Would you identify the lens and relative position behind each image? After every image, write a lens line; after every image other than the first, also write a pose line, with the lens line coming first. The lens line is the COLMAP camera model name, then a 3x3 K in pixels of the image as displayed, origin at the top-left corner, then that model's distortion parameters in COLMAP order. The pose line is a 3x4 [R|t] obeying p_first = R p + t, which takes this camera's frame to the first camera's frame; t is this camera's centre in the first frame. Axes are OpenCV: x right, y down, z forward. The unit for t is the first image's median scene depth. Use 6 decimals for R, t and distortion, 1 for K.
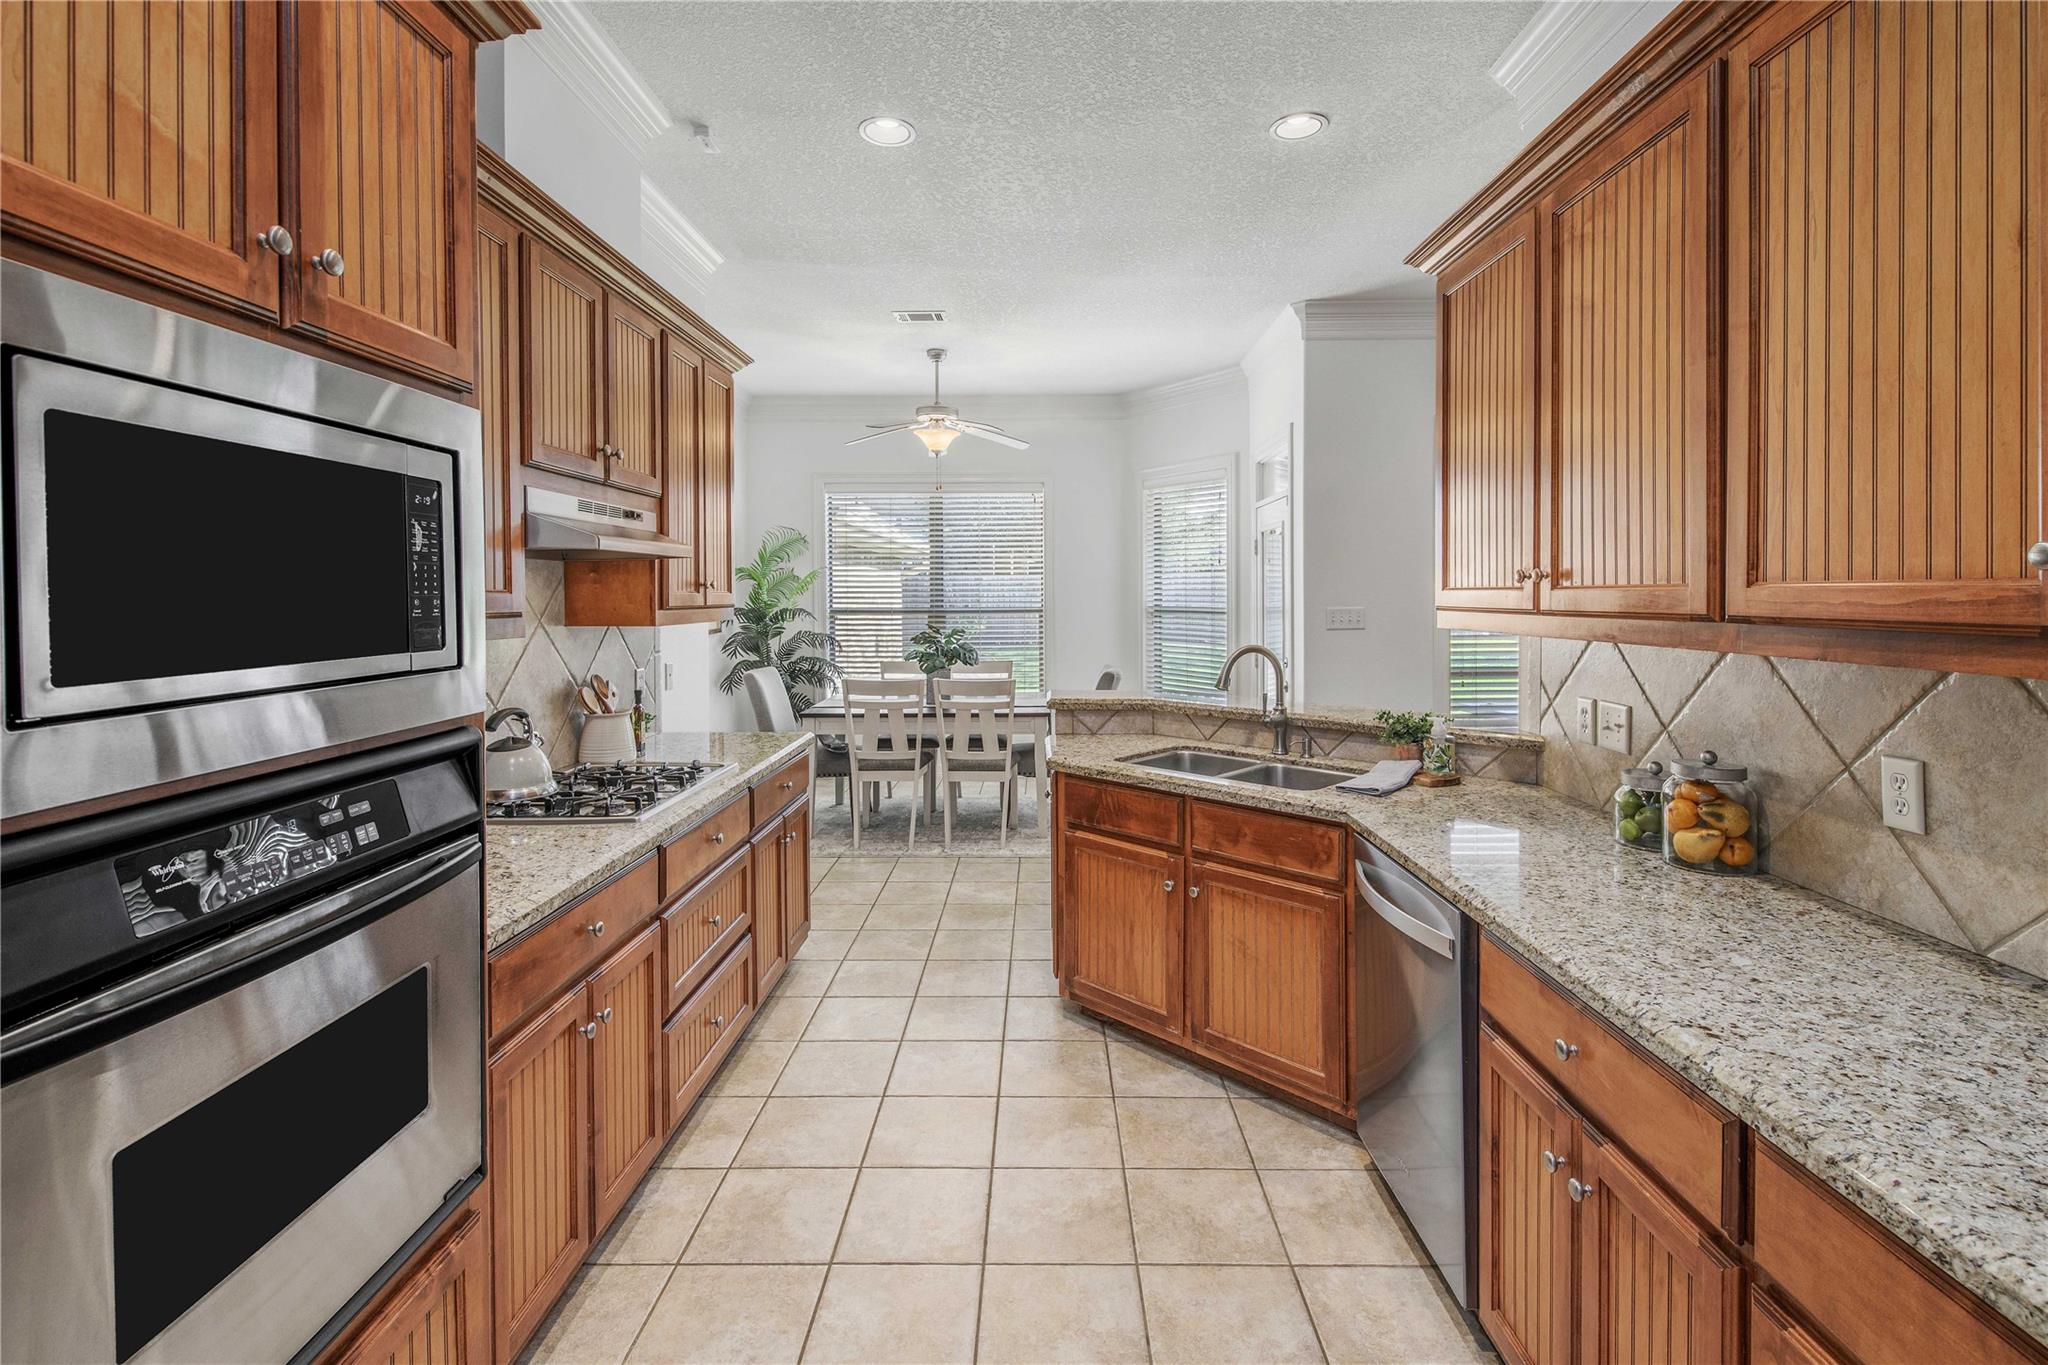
lens RADIAL K [[903.0, 0, 1011.7], [0, 903.0, 597.9], [0, 0, 1]] dist [0.012579, -0.006114]
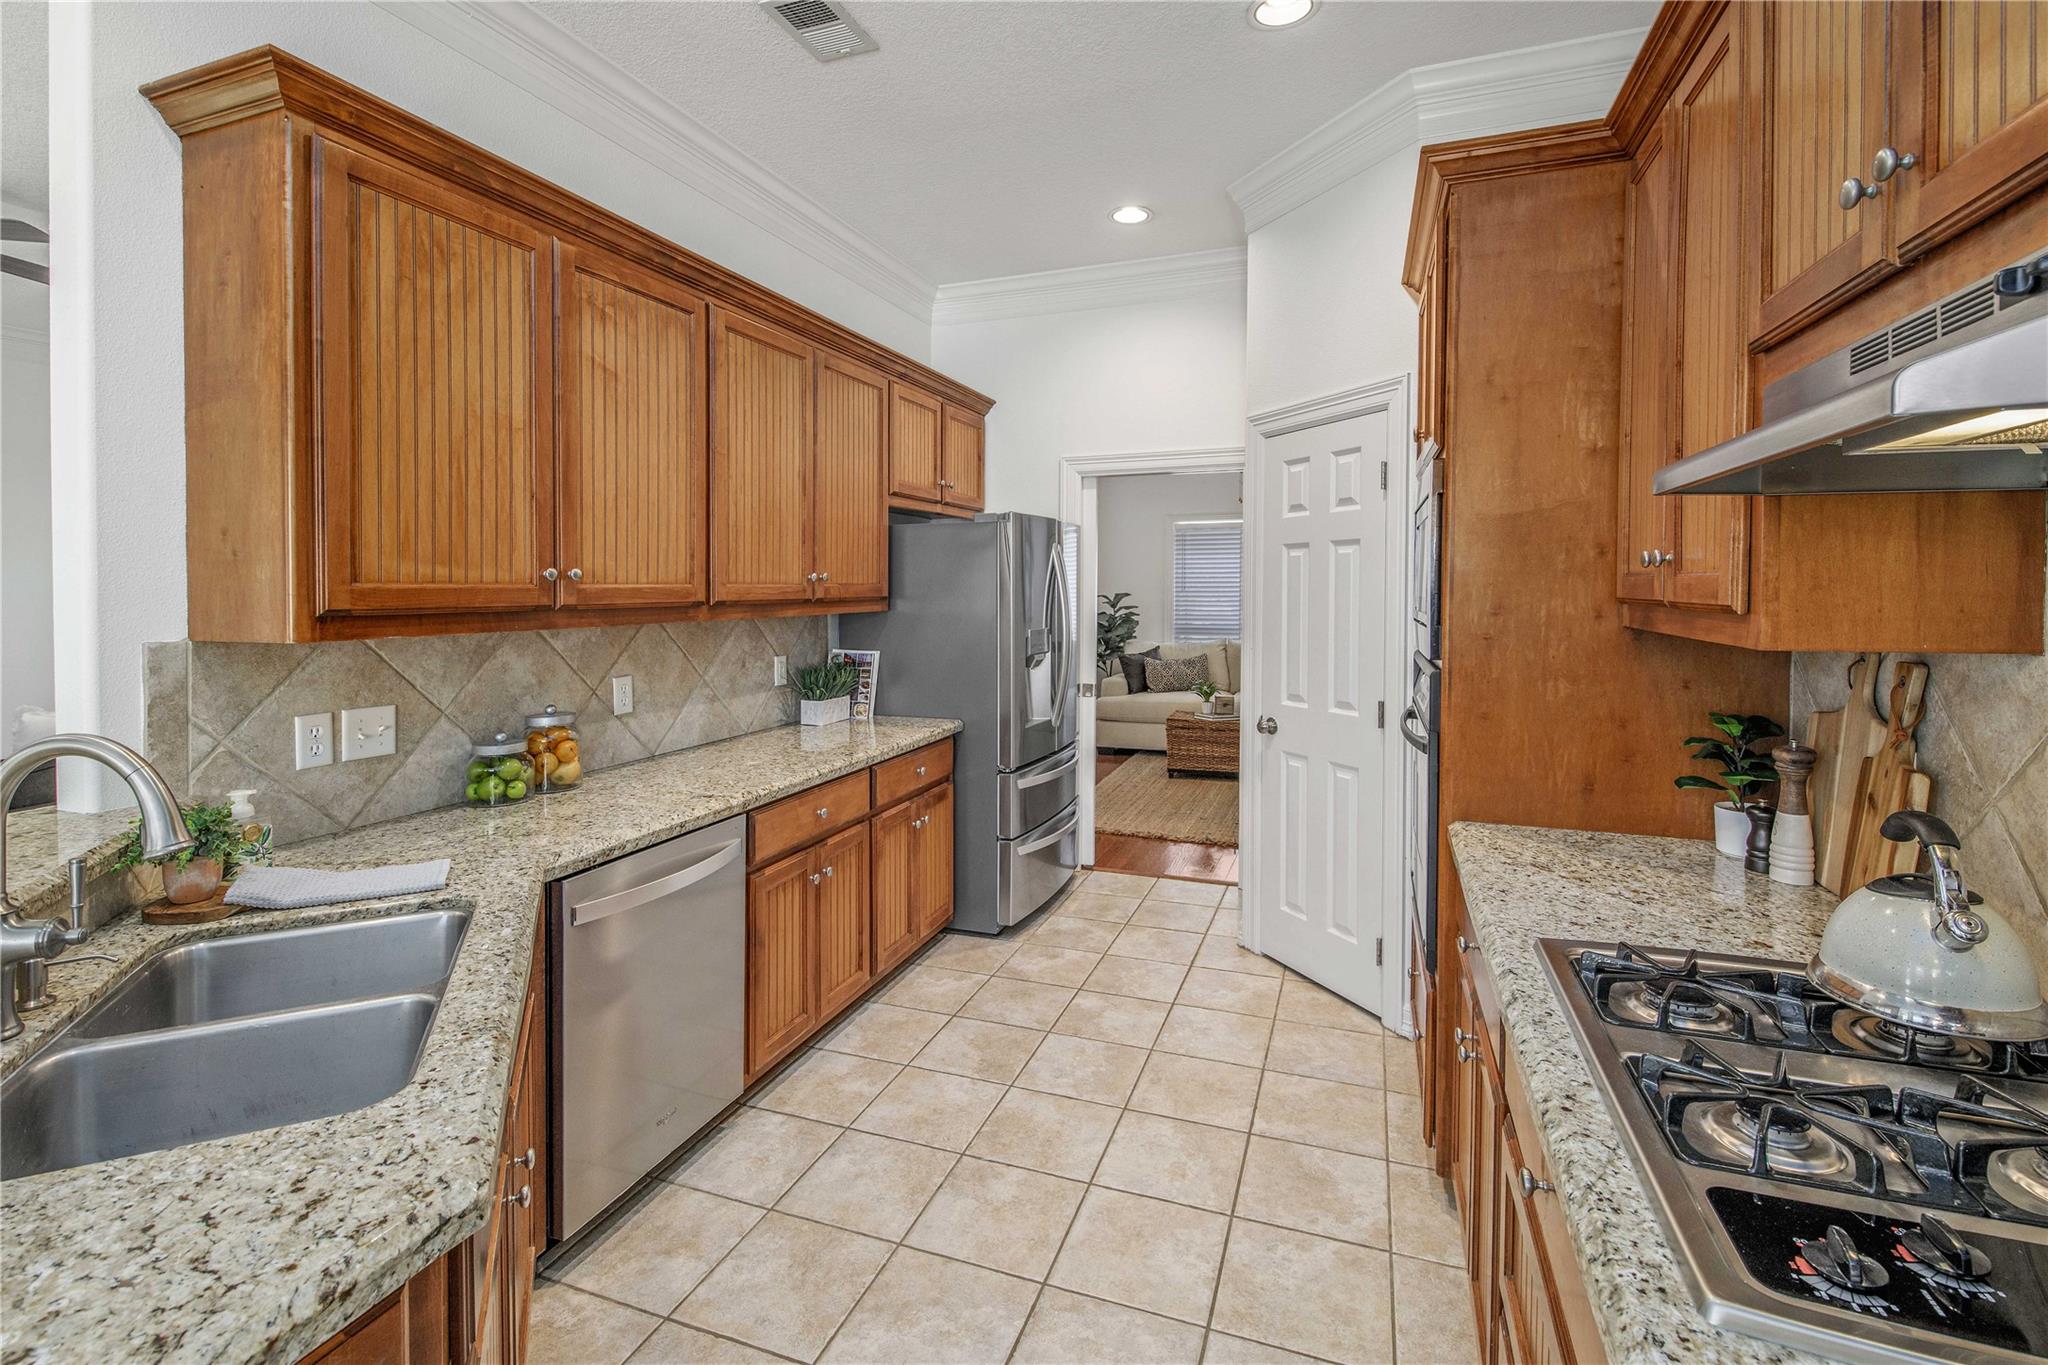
lens RADIAL K [[903.0, 0, 1018.7], [0, 903.0, 598.1], [0, 0, 1]] dist [0.012579, -0.006114]
pose [[-0.943227, -0.002035, 0.332142, -0.348462], [0.003043, 0.999886, 0.014769, -0.011986], [-0.332134, 0.014942, -0.943114, 2.016158]]
